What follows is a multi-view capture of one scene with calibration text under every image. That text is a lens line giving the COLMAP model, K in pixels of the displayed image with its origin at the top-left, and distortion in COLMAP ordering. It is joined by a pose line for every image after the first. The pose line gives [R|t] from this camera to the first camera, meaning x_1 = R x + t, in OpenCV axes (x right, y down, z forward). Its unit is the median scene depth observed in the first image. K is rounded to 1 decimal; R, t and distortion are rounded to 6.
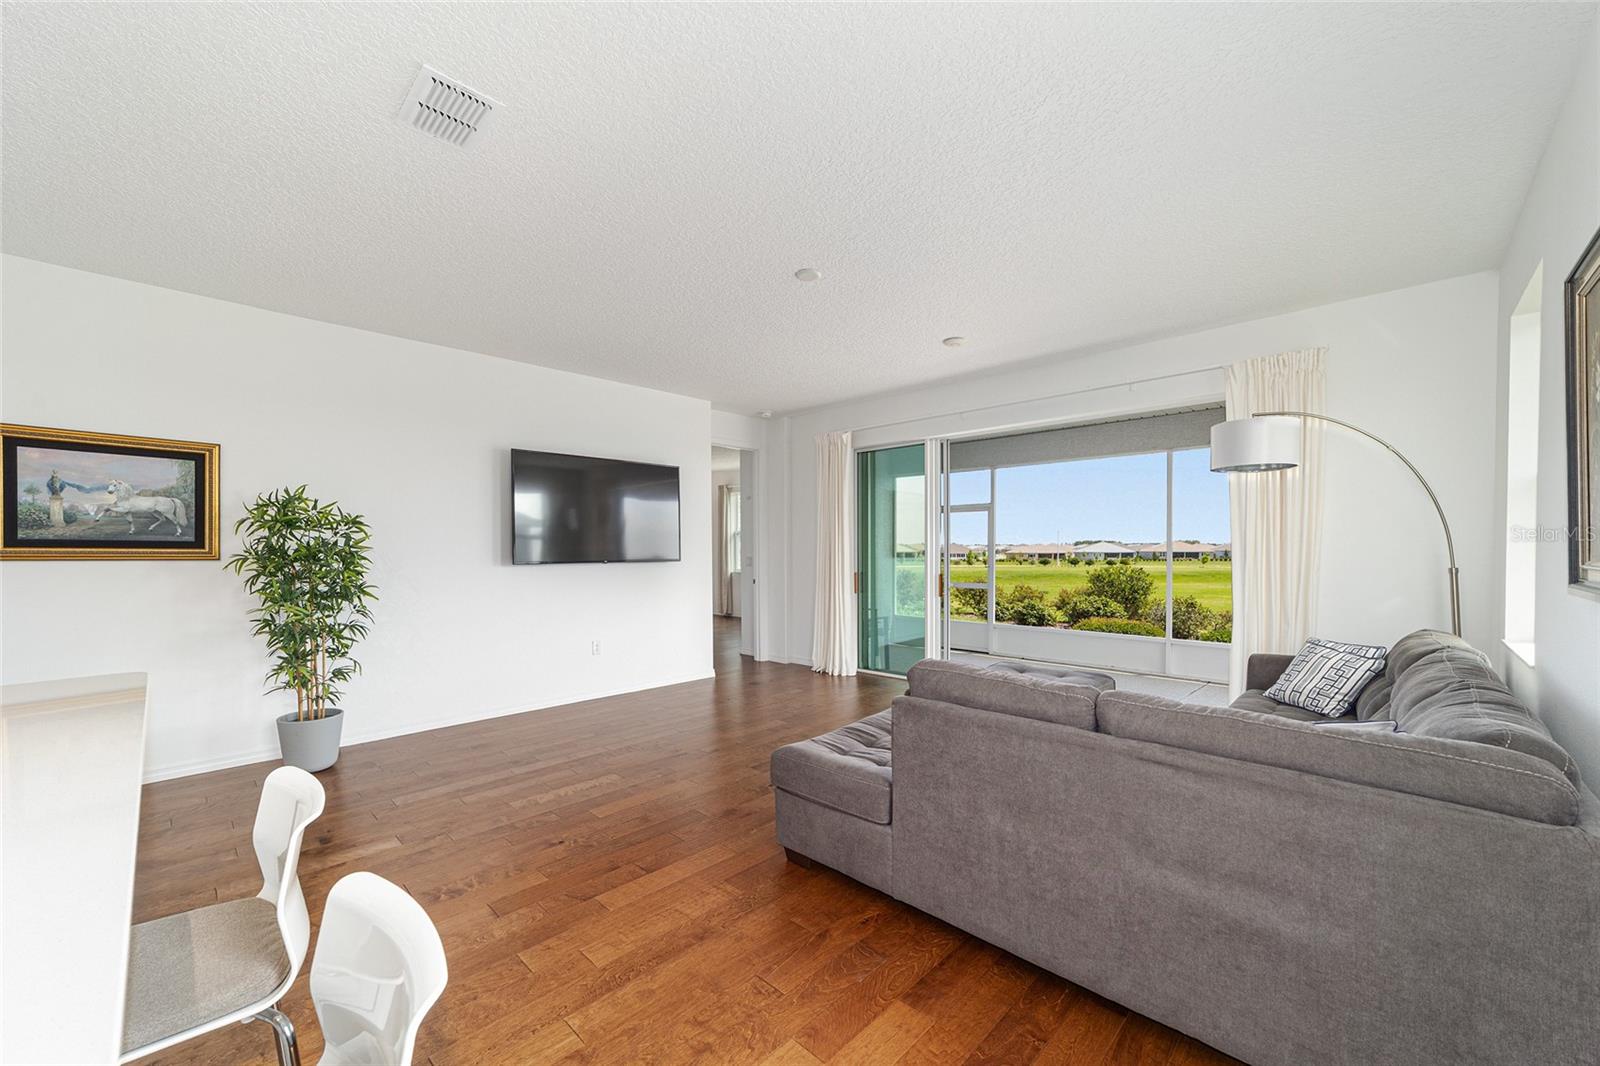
lens RADIAL K [[609.7, 0, 776.6], [0, 609.7, 537.8], [0, 0, 1]] dist [-0.000588, -0.000036]
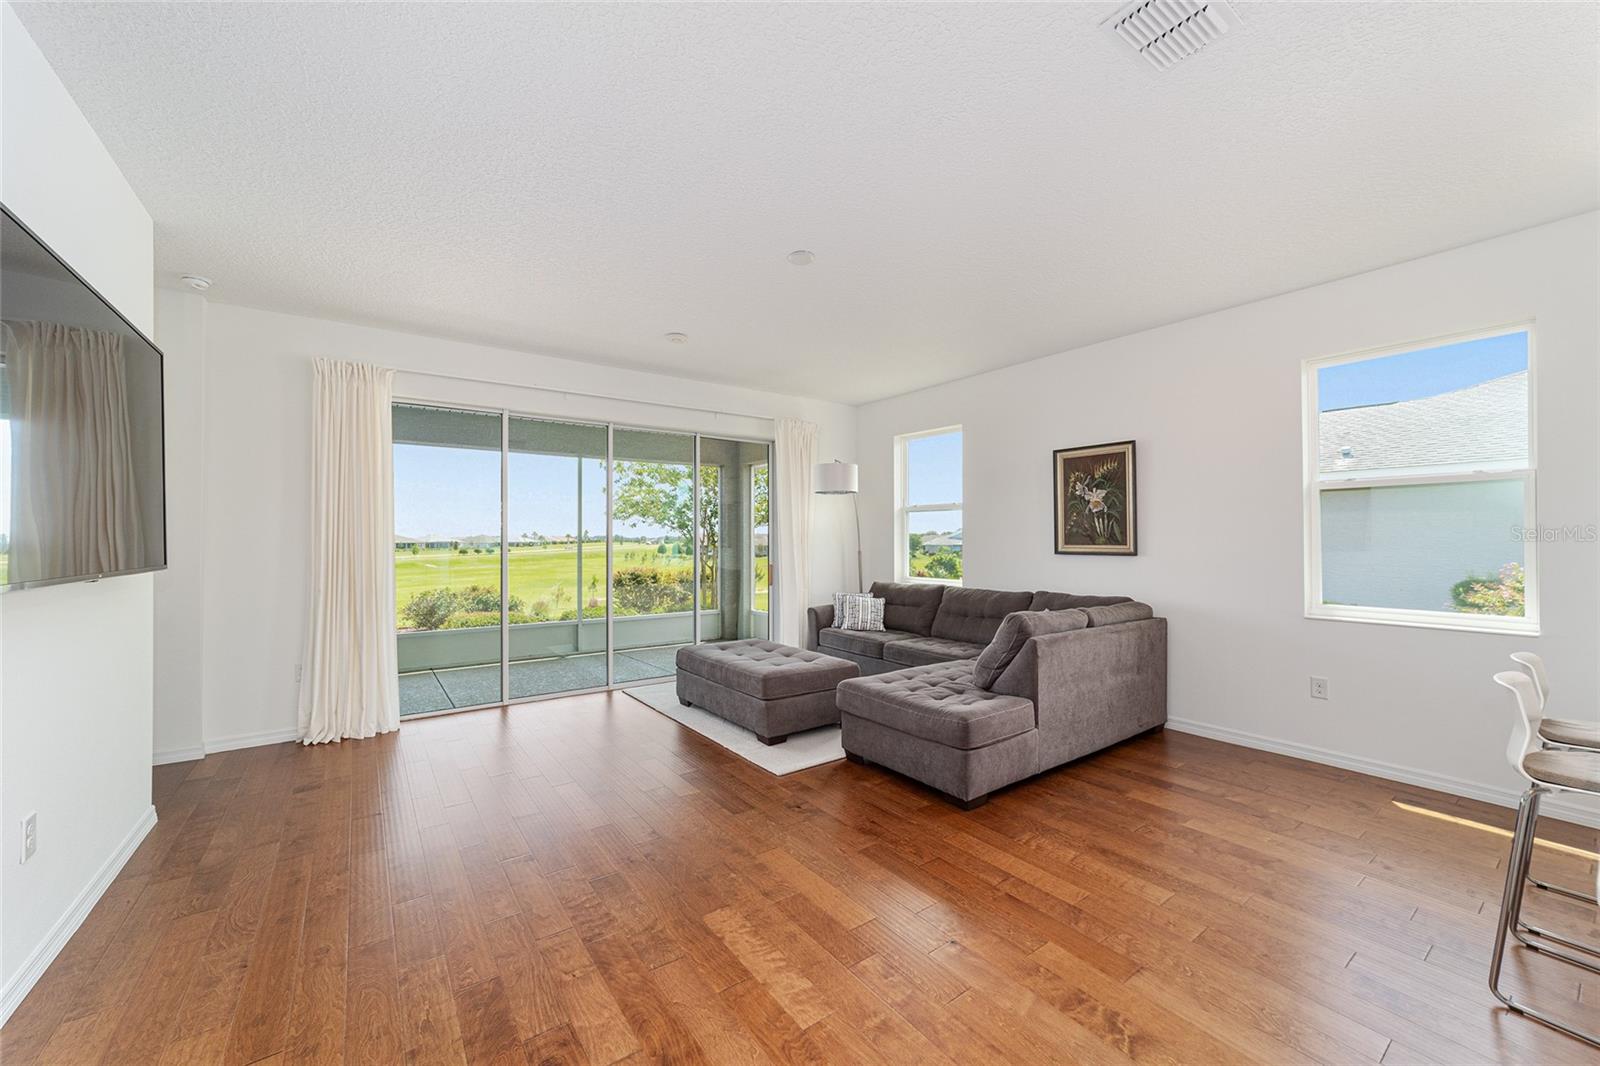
lens RADIAL K [[609.7, 0, 776.6], [0, 609.7, 537.8], [0, 0, 1]] dist [-0.000588, -0.000036]
pose [[0.181602, 0.001061, 0.983372, -0.862631], [-0.016246, 0.999866, 0.001922, 0.006986], [-0.983238, -0.016325, 0.181595, 0.834745]]
